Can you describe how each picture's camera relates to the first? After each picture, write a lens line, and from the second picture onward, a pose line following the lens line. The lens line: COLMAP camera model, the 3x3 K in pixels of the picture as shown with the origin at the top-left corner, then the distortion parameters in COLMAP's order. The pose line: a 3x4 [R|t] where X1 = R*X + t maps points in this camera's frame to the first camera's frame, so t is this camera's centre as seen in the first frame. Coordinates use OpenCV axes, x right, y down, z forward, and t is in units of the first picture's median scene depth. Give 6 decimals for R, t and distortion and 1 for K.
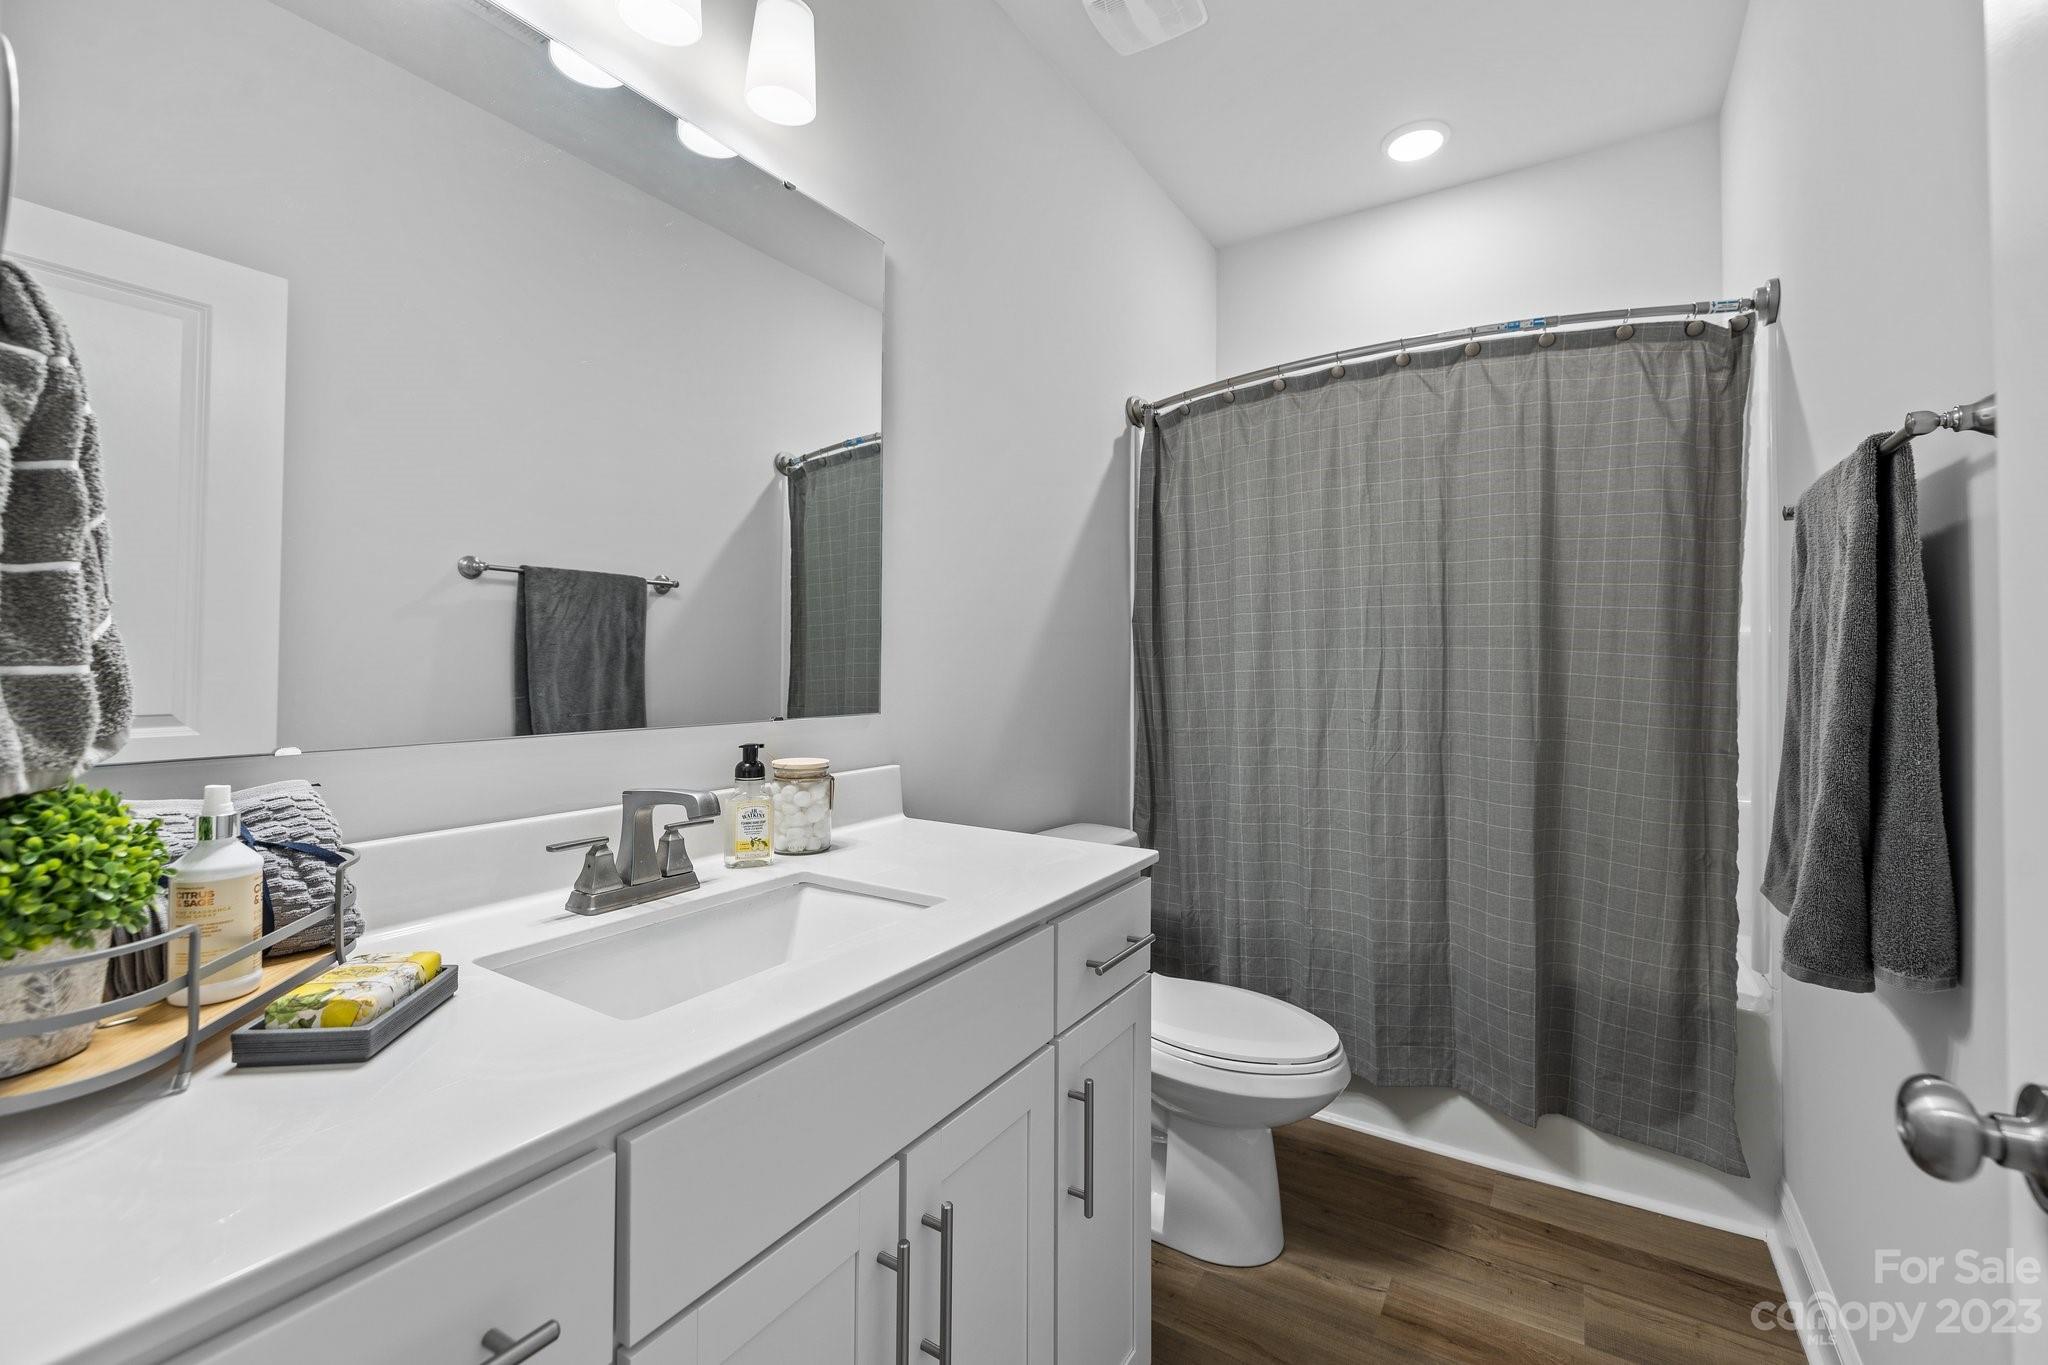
lens RADIAL K [[863.4, 0, 1027.8], [0, 863.4, 666.4], [0, 0, 1]] dist [0.000770, -0.000116]
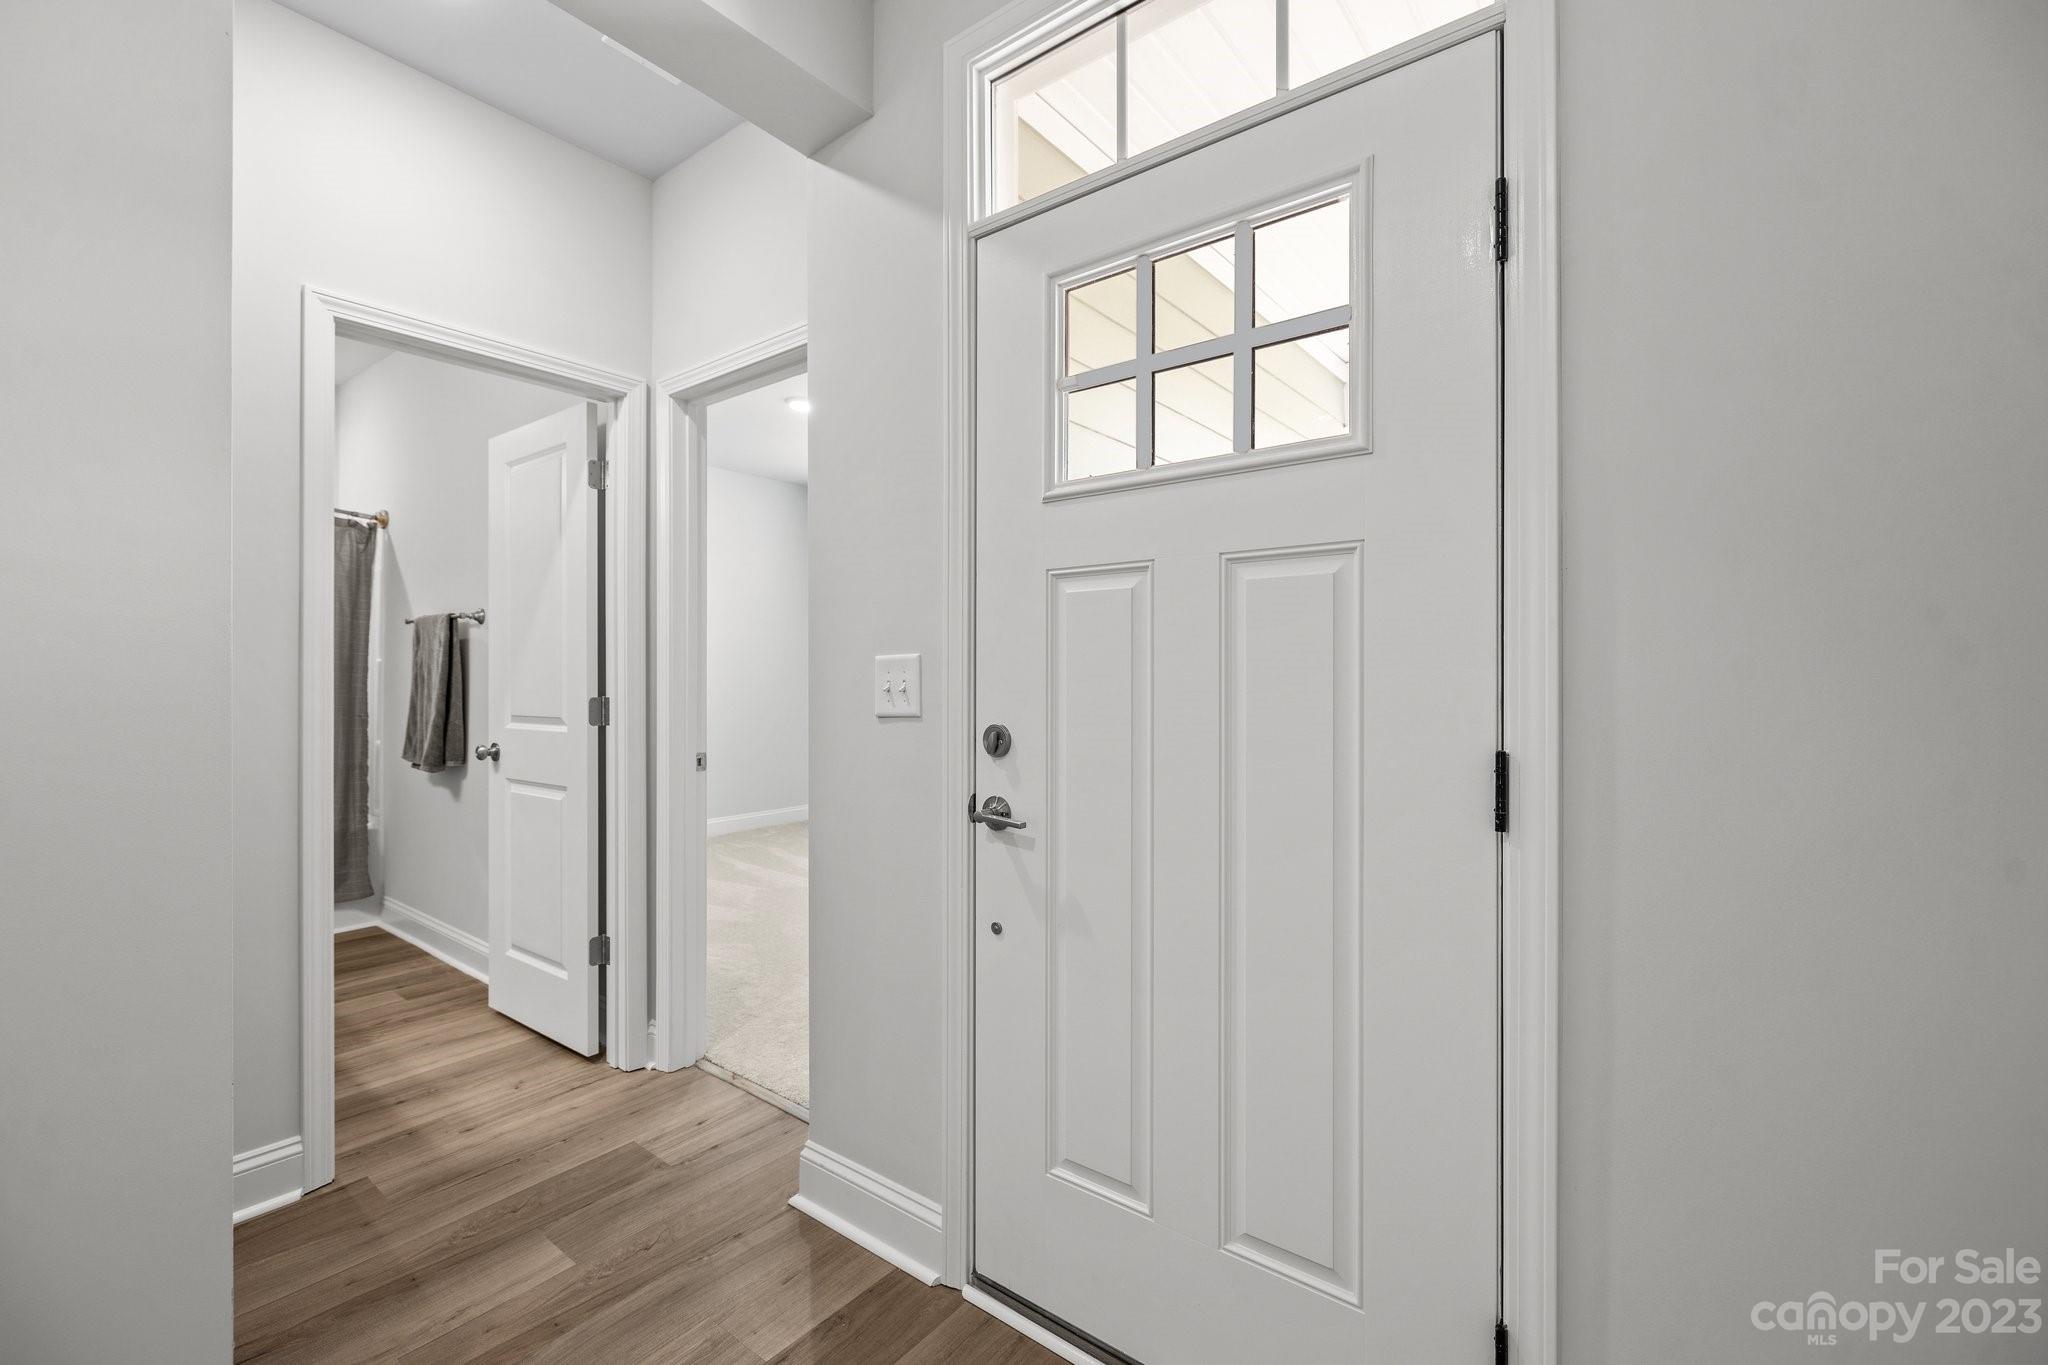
lens RADIAL K [[863.4, 0, 1027.8], [0, 863.4, 666.4], [0, 0, 1]] dist [0.000770, -0.000116]
pose [[0.091481, 0.019199, 0.995622, -1.261704], [-0.003200, 0.999815, -0.018986, 0.007988], [-0.995802, -0.001449, 0.091525, -0.917426]]
